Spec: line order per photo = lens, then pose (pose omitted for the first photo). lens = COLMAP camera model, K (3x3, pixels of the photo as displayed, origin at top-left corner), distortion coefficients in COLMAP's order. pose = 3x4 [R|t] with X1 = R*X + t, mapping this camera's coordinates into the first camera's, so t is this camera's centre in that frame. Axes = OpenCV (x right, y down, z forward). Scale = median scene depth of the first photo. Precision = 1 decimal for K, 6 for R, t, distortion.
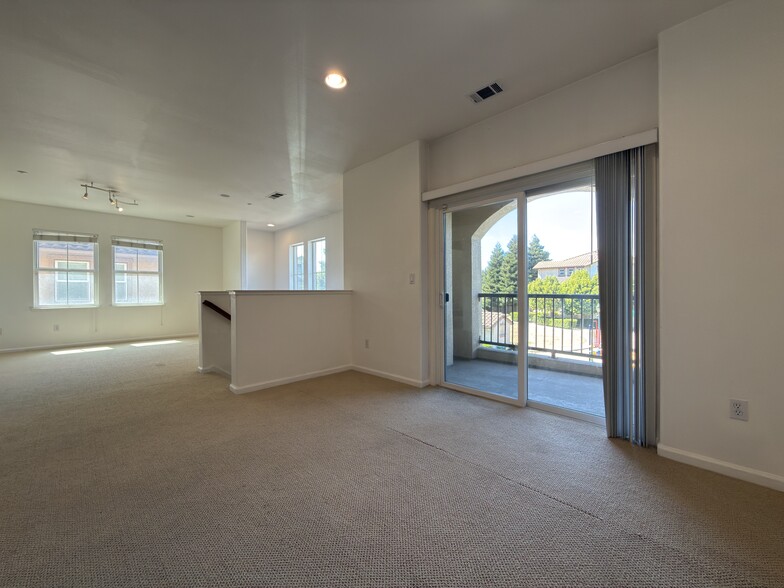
lens RADIAL K [[313.5, 0, 392.0], [0, 313.5, 294.0], [0, 0, 1]] dist [-0.001714, -0.000298]
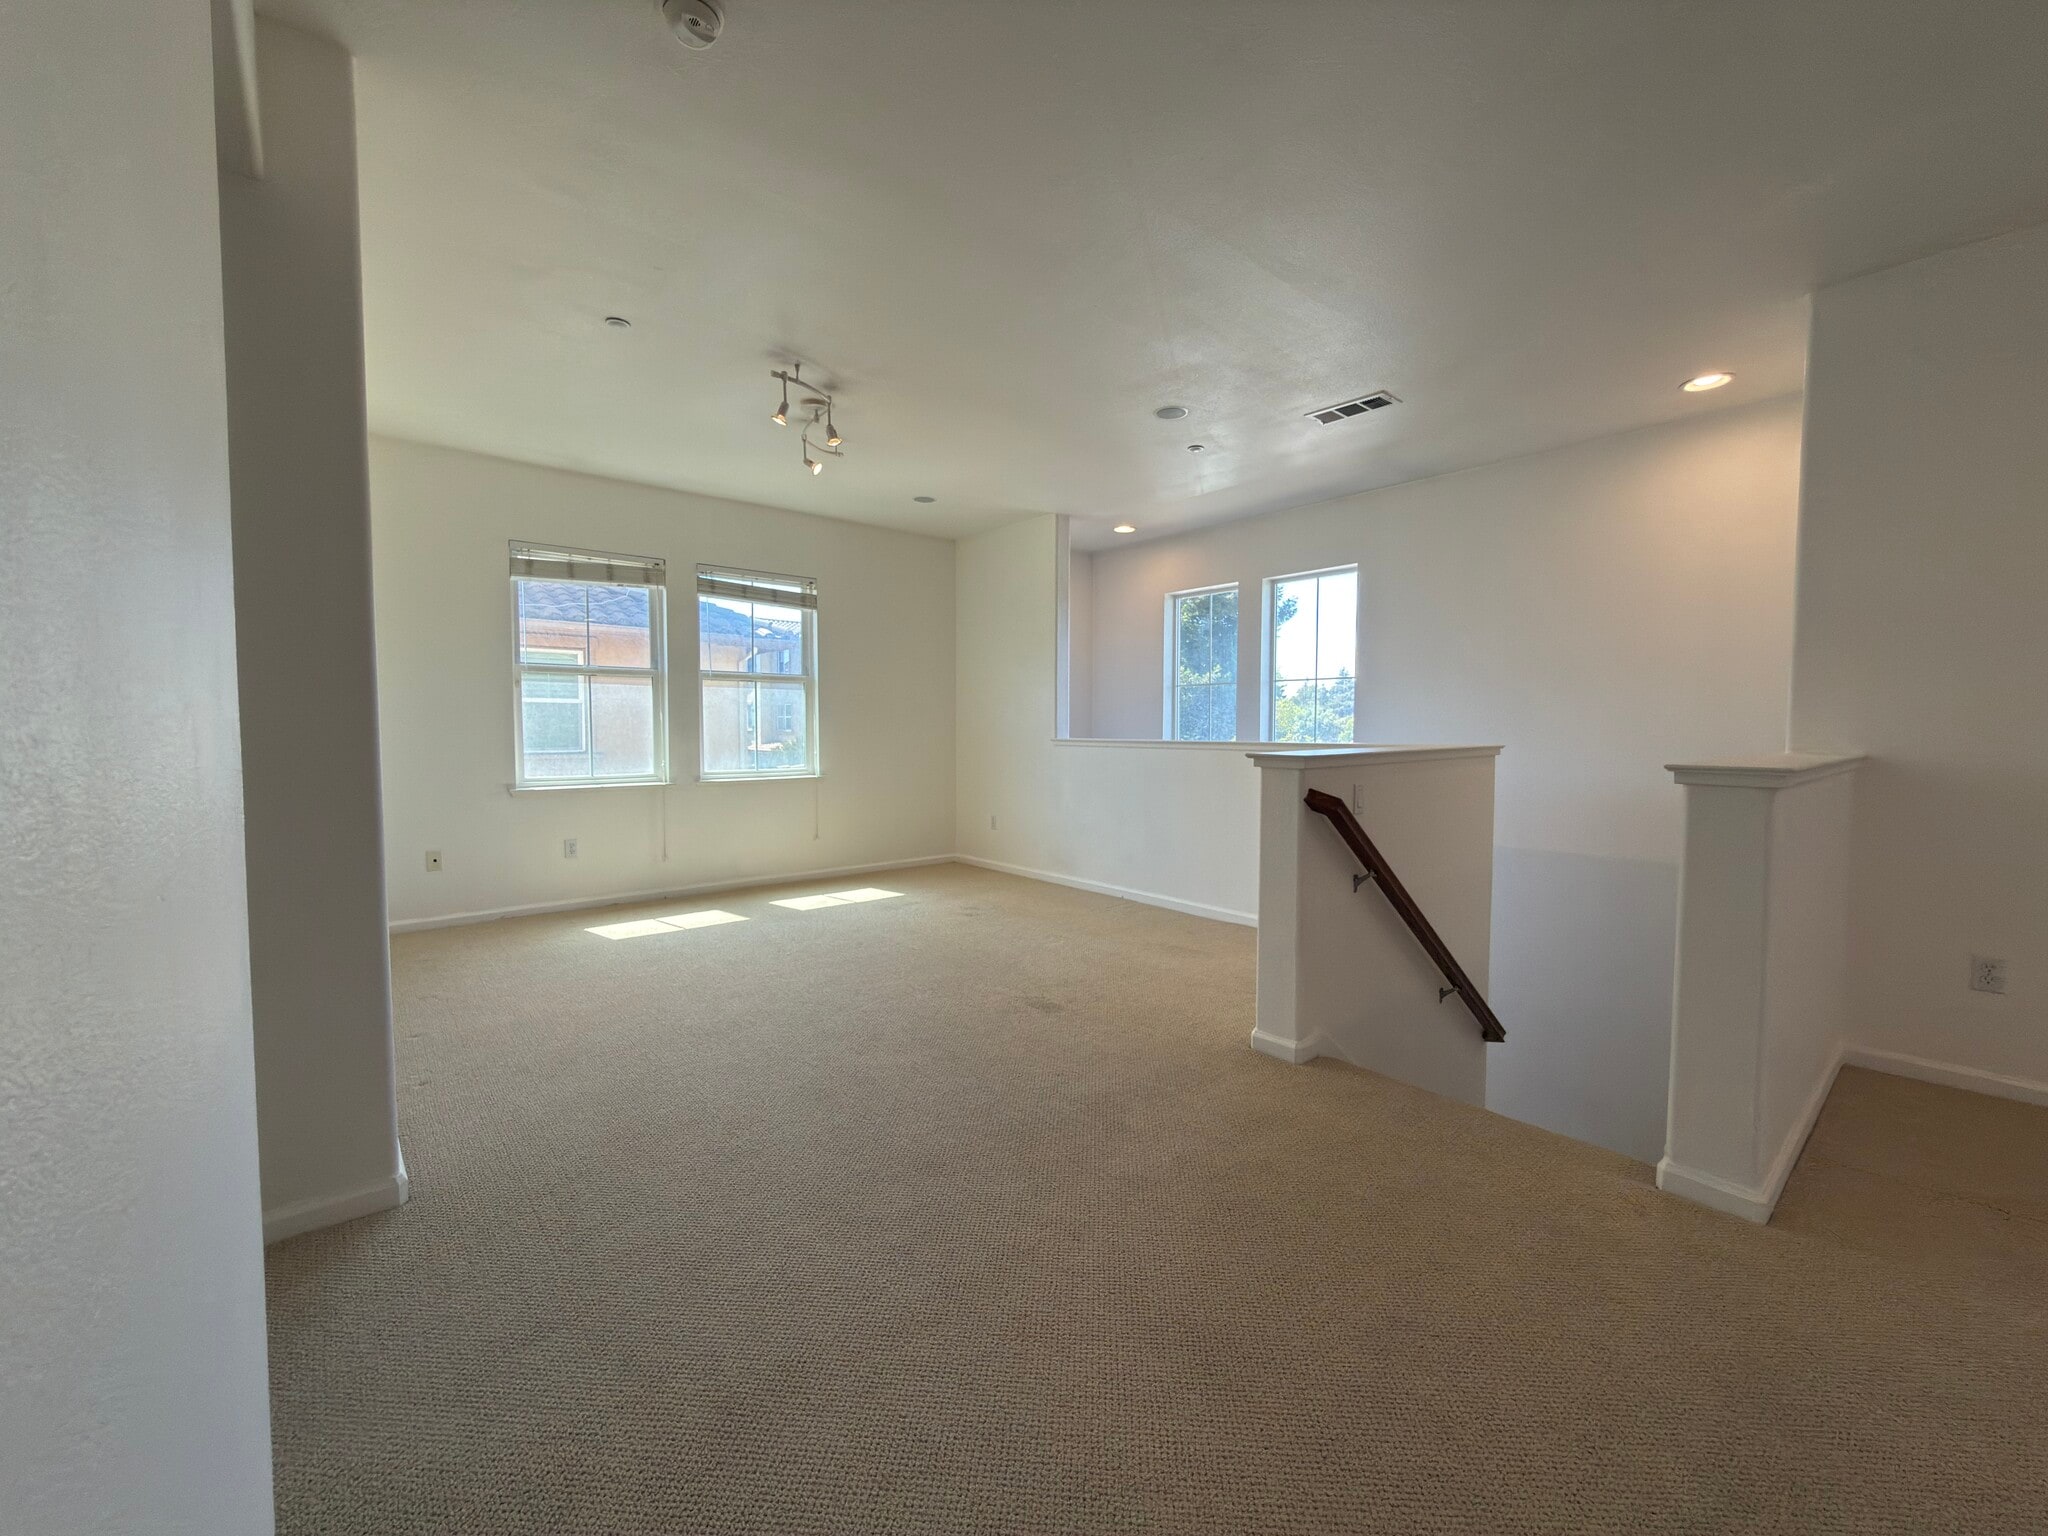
lens RADIAL K [[819.0, 0, 1024.0], [0, 819.0, 768.0], [0, 0, 1]] dist [-0.001714, -0.000298]
pose [[0.995859, 0.013828, -0.089852, -0.492574], [-0.009767, 0.998917, 0.045481, -0.017520], [0.090383, -0.044415, 0.994916, 0.186500]]
